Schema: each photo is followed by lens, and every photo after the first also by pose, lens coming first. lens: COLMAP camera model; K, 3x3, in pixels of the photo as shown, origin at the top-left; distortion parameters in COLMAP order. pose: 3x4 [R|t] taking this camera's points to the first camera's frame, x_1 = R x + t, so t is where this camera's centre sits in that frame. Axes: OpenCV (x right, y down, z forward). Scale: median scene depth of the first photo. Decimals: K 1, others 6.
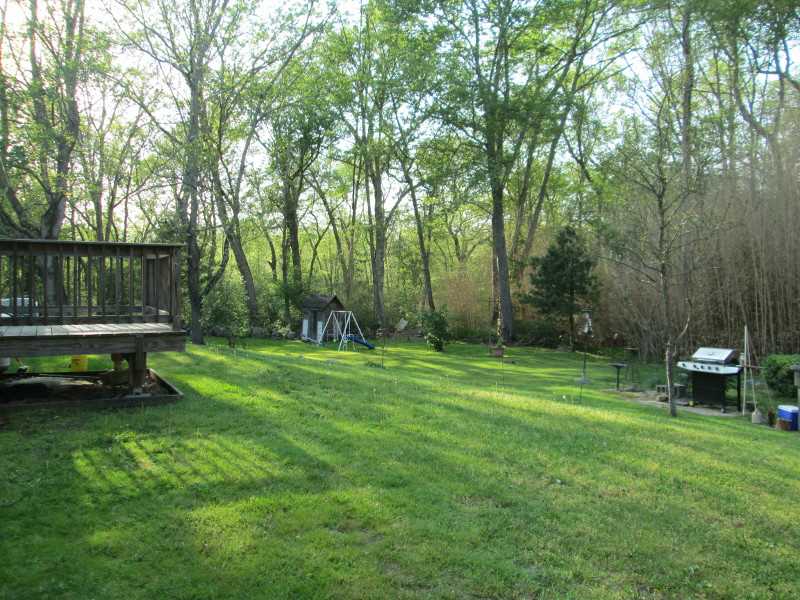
lens RADIAL K [[672.4, 0, 398.8], [0, 672.4, 293.3], [0, 0, 1]] dist [-0.043889, 0.013293]
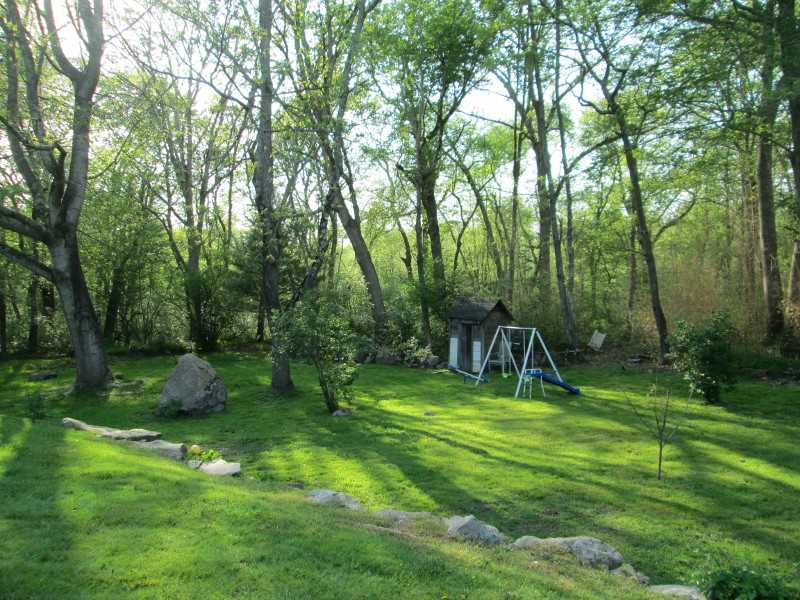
lens RADIAL K [[672.4, 0, 400.4], [0, 672.4, 297.7], [0, 0, 1]] dist [-0.043889, 0.013293]
pose [[0.979027, -0.025305, -0.202154, -0.048099], [0.026654, 0.999637, 0.003953, -0.003169], [0.201980, -0.009258, 0.979346, 0.297359]]
